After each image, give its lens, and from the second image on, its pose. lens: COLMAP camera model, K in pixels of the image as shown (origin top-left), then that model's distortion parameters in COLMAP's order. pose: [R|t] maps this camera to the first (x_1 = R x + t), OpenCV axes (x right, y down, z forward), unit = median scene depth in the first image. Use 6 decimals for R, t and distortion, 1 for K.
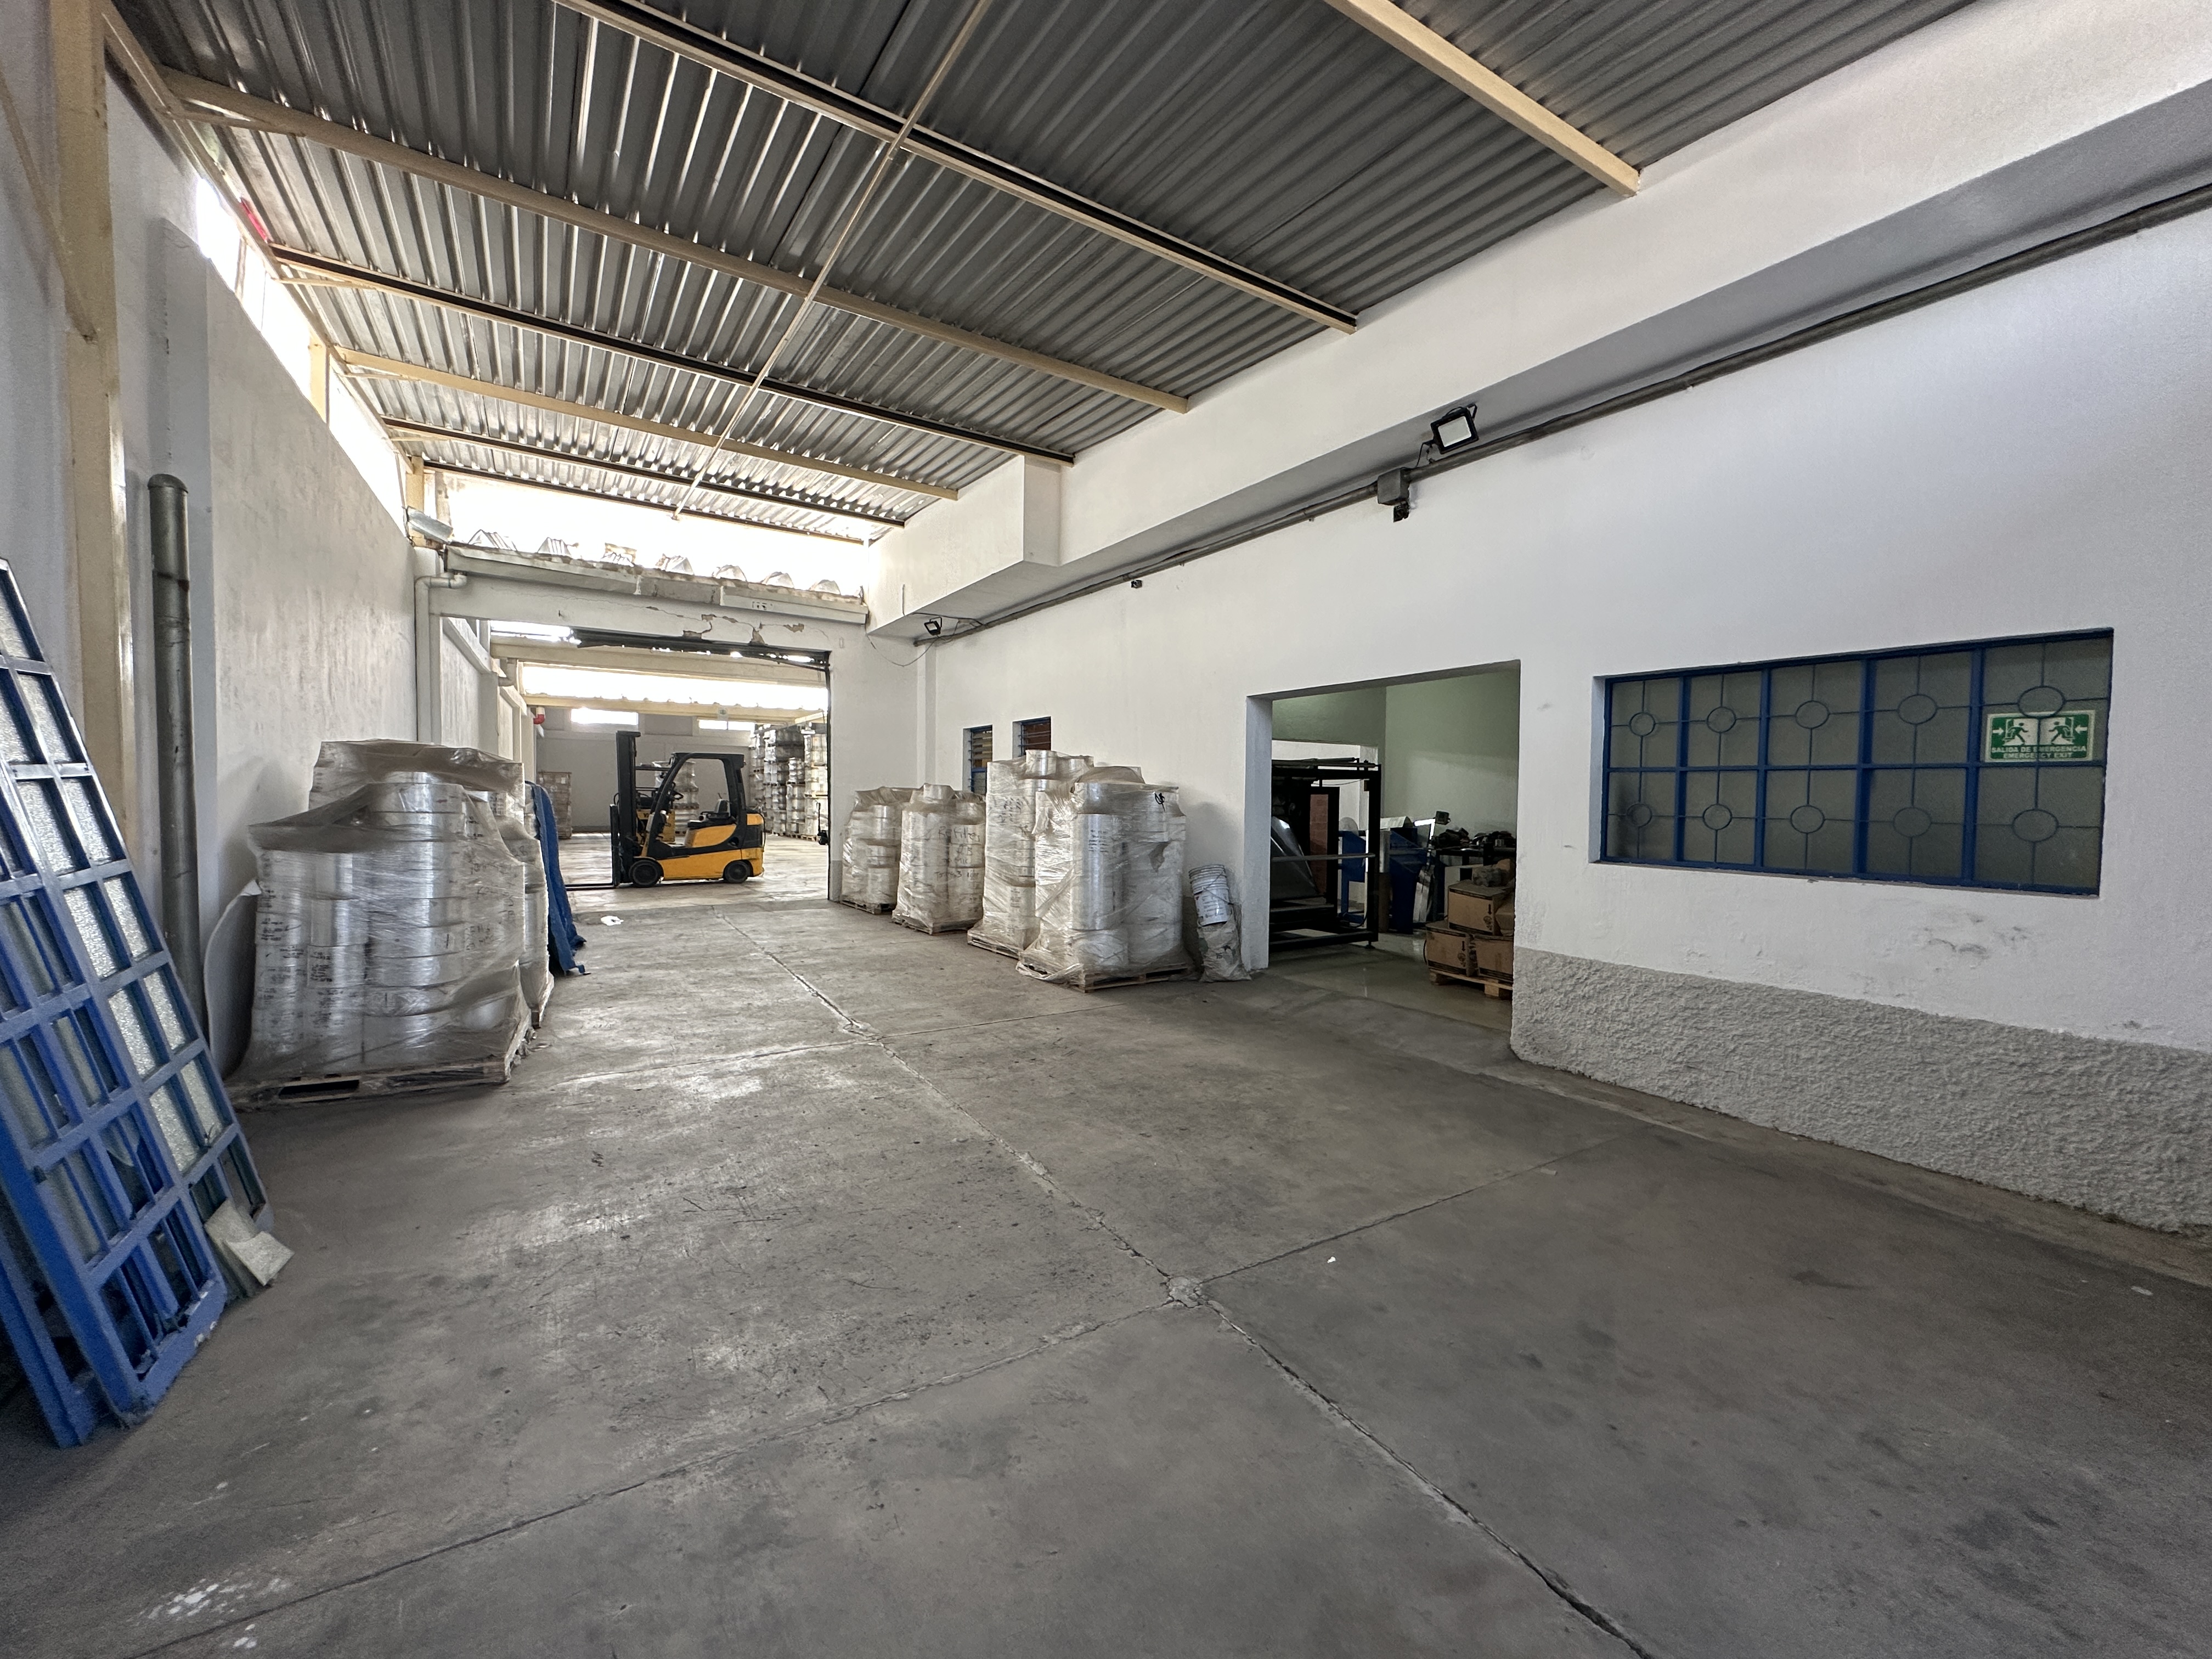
lens RADIAL K [[881.8, 0, 1106.0], [0, 881.8, 829.5], [0, 0, 1]] dist [-0.002772, 0.000165]
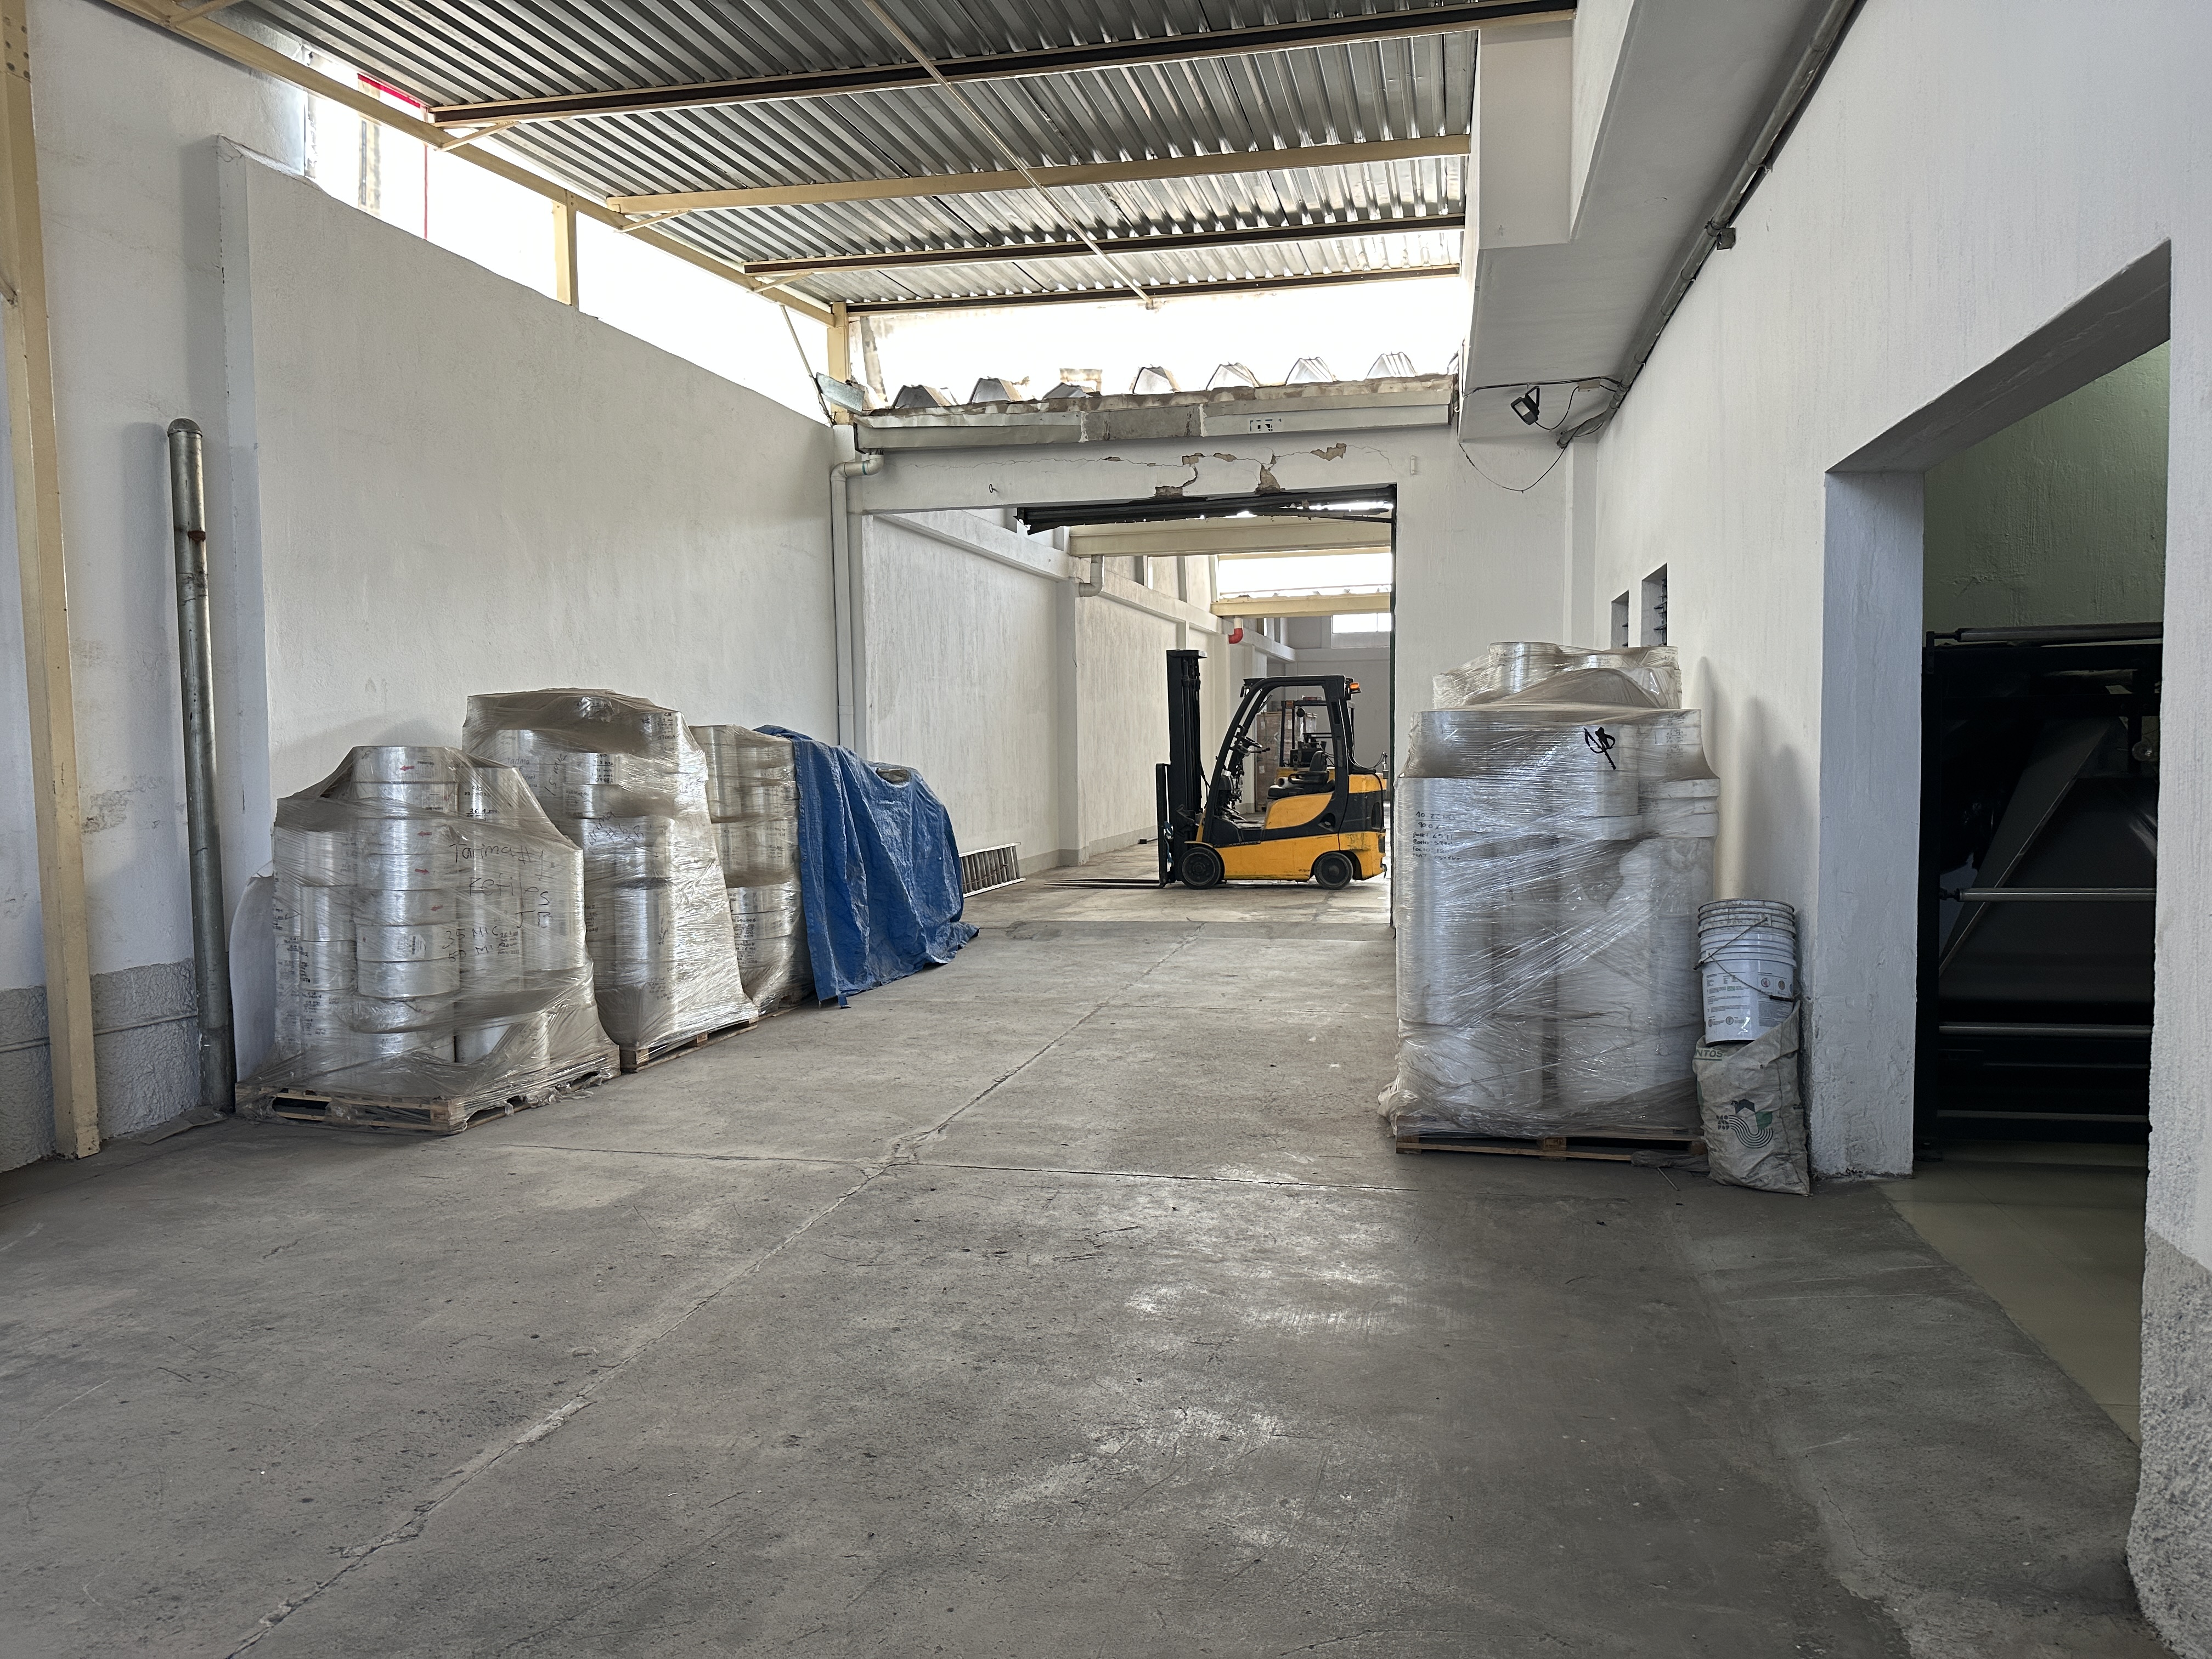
lens RADIAL K [[1534.6, 0, 1115.1], [0, 1534.6, 841.4], [0, 0, 1]] dist [0.084512, -0.133474]
pose [[0.706660, 0.025448, -0.707095, 0.433995], [-0.004750, 0.999501, 0.031224, -0.008265], [0.707537, -0.018706, 0.706428, 0.292683]]
